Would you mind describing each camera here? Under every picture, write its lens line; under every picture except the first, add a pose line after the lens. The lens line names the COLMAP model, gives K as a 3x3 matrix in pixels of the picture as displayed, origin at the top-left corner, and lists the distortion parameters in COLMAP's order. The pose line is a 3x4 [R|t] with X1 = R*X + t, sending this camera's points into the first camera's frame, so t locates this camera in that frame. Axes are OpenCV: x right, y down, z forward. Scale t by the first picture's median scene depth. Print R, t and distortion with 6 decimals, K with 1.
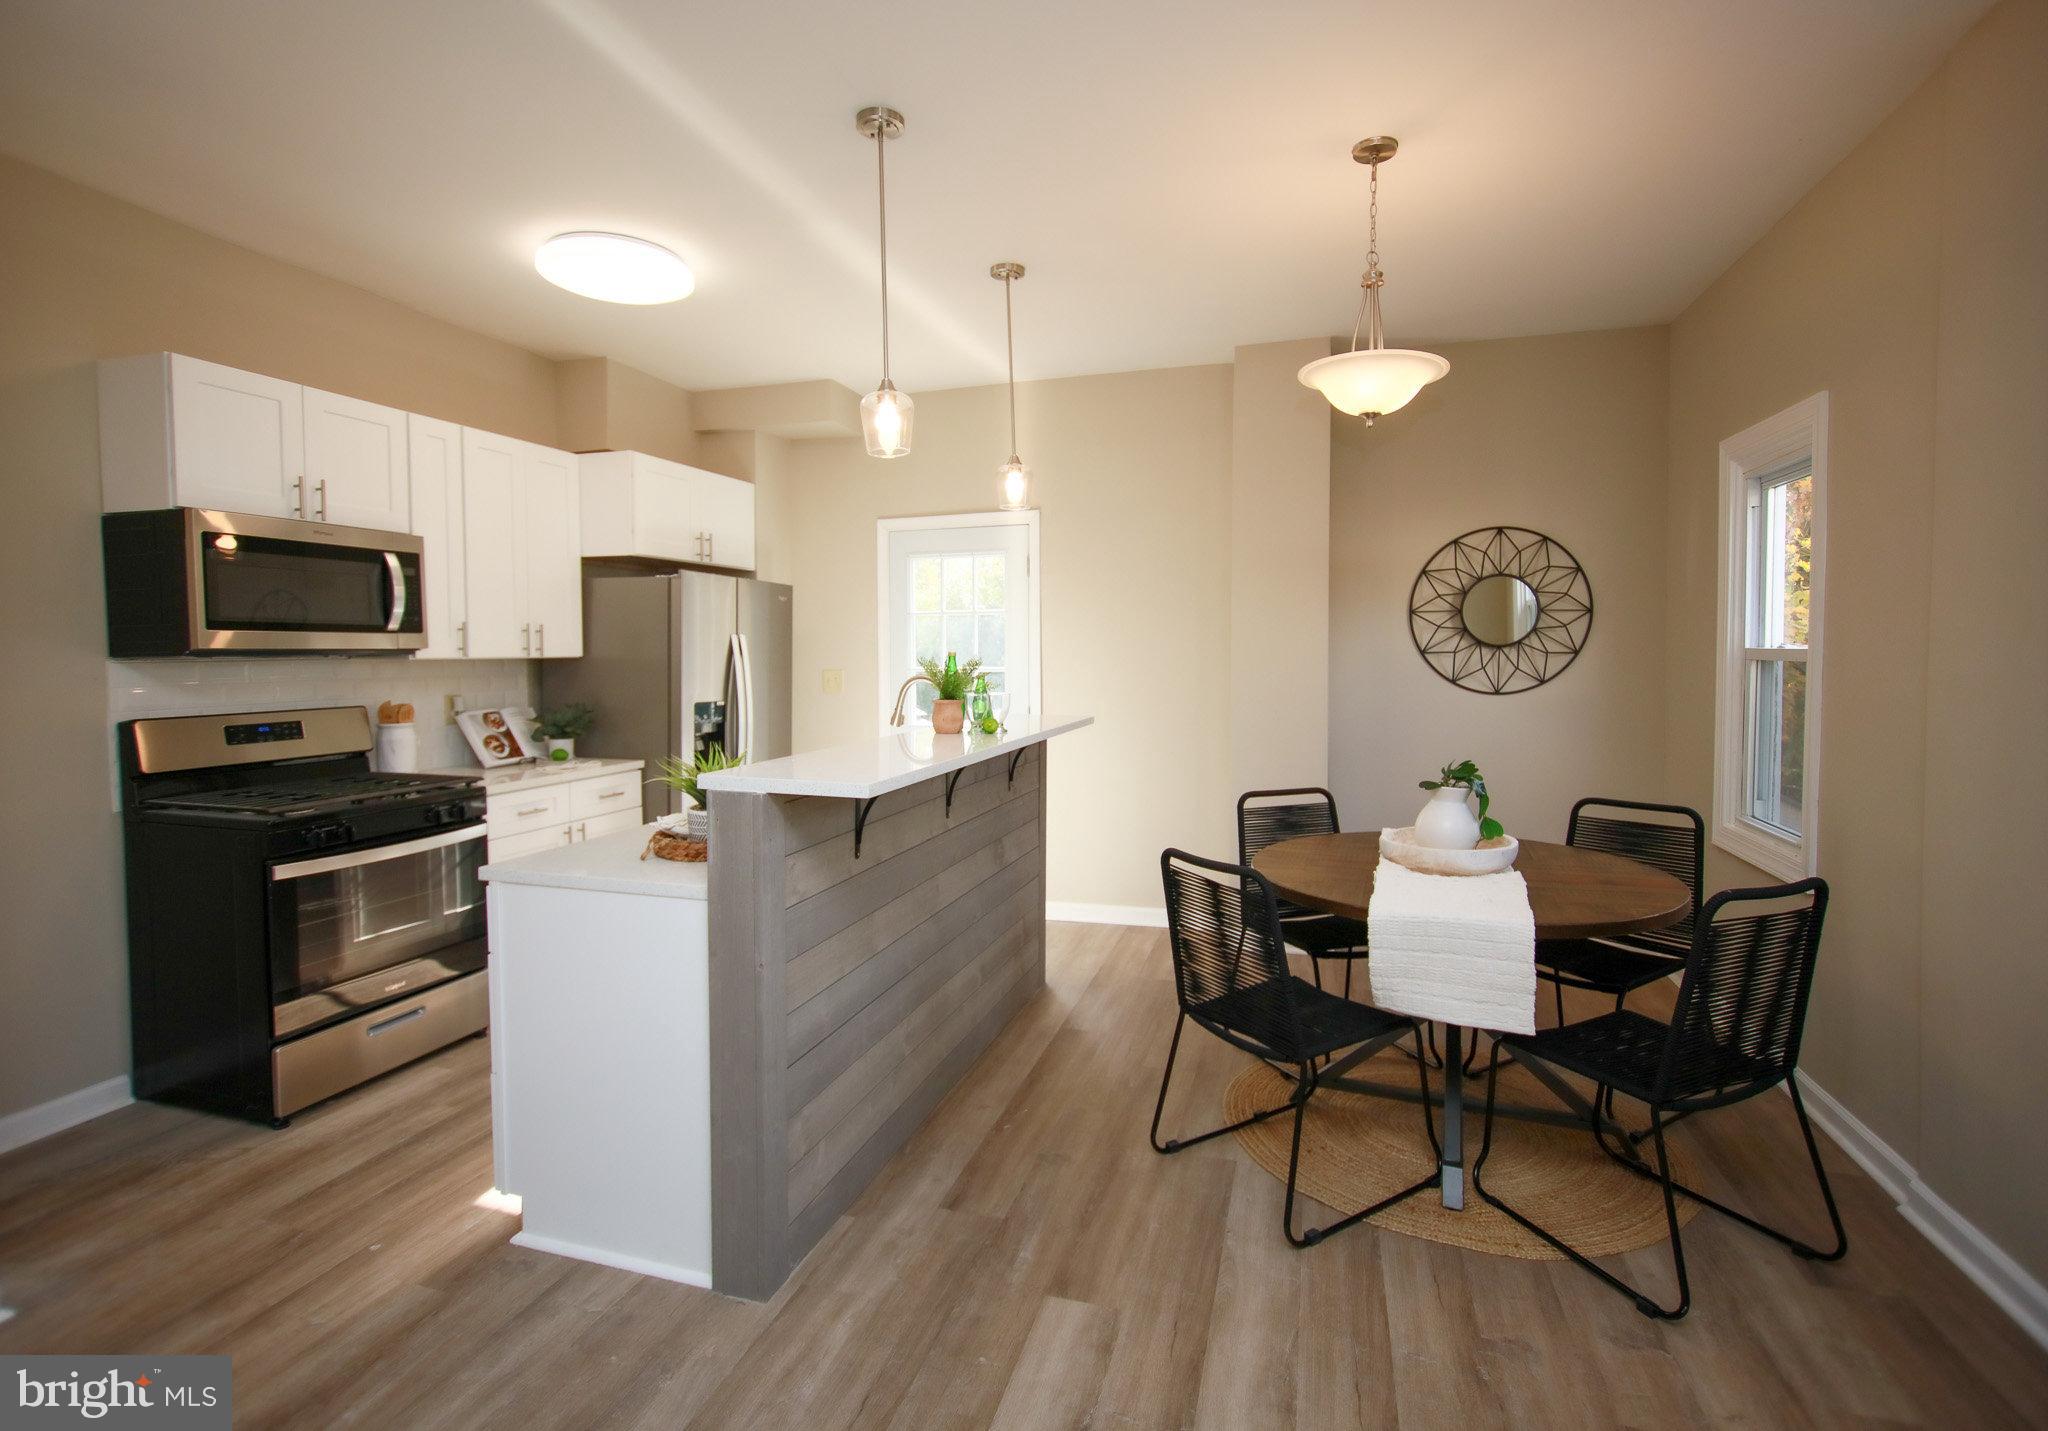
lens RADIAL K [[966.1, 0, 1043.7], [0, 966.1, 689.7], [0, 0, 1]] dist [-0.000611, 0.000602]
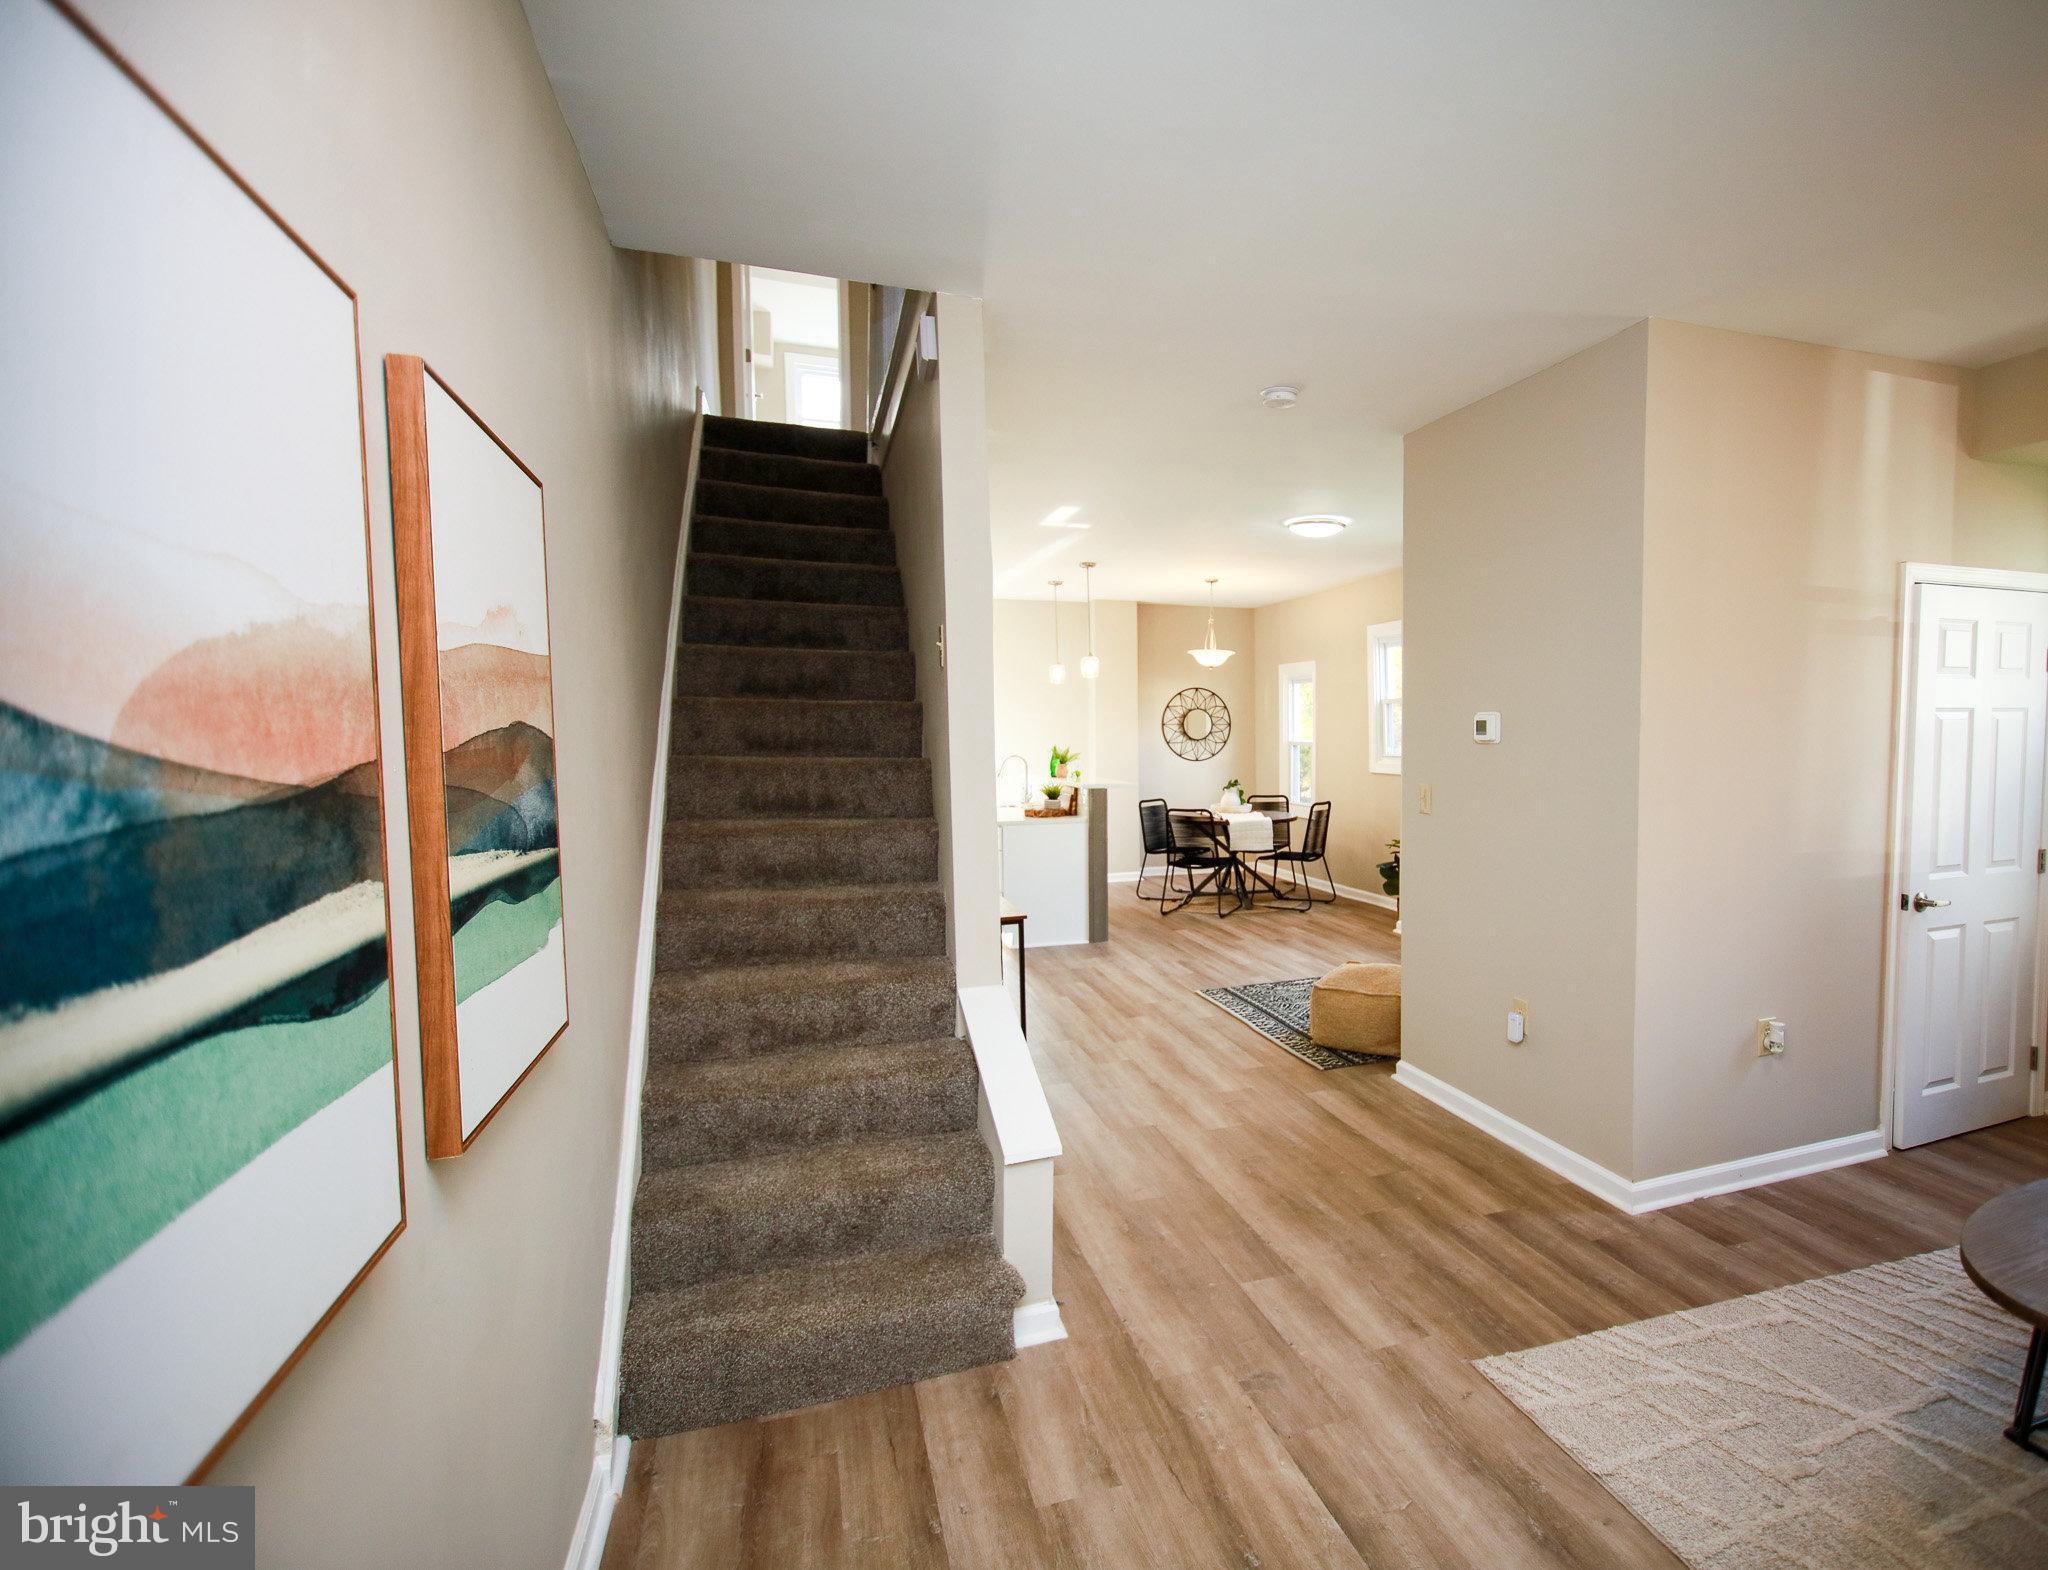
lens RADIAL K [[1006.0, 0, 1204.4], [0, 1006.0, 795.0], [0, 0, 1]] dist [-0.000766, 0.000090]
pose [[0.787782, -0.038636, 0.614742, -1.334734], [0.026280, 0.999230, 0.029124, 0.022922], [-0.615394, -0.006788, 0.788191, -1.209621]]
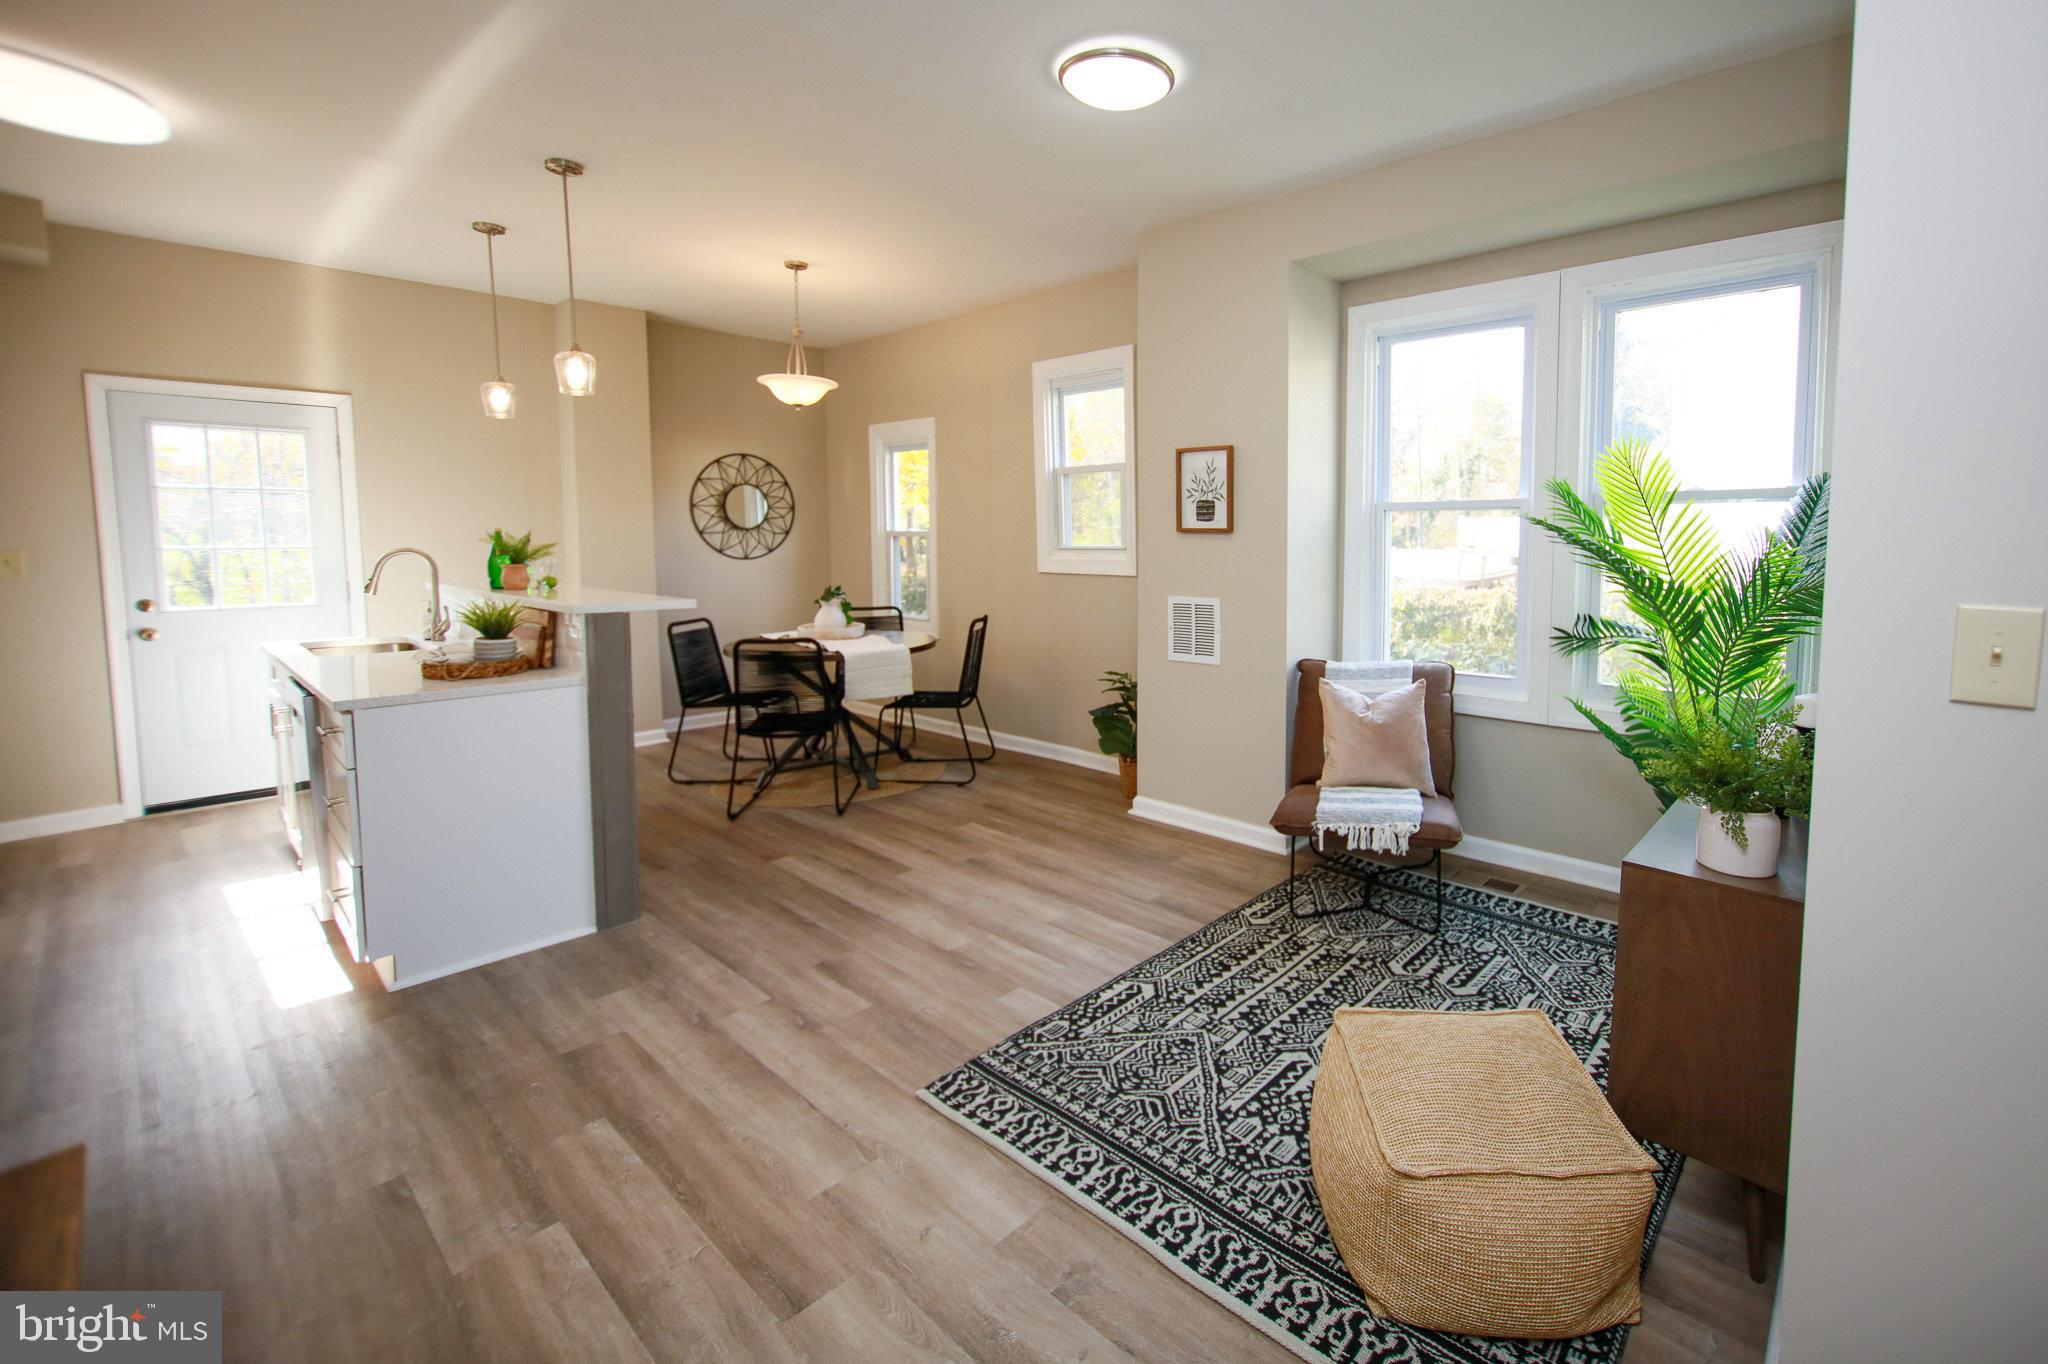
lens RADIAL K [[878.0, 0, 1120.9], [0, 878.0, 599.6], [0, 0, 1]] dist [-0.003860, 0.000947]
pose [[0.425524, -0.062413, 0.902792, -0.785485], [0.034370, 0.998014, 0.052797, 0.022165], [-0.904294, 0.008562, 0.426824, -0.245055]]
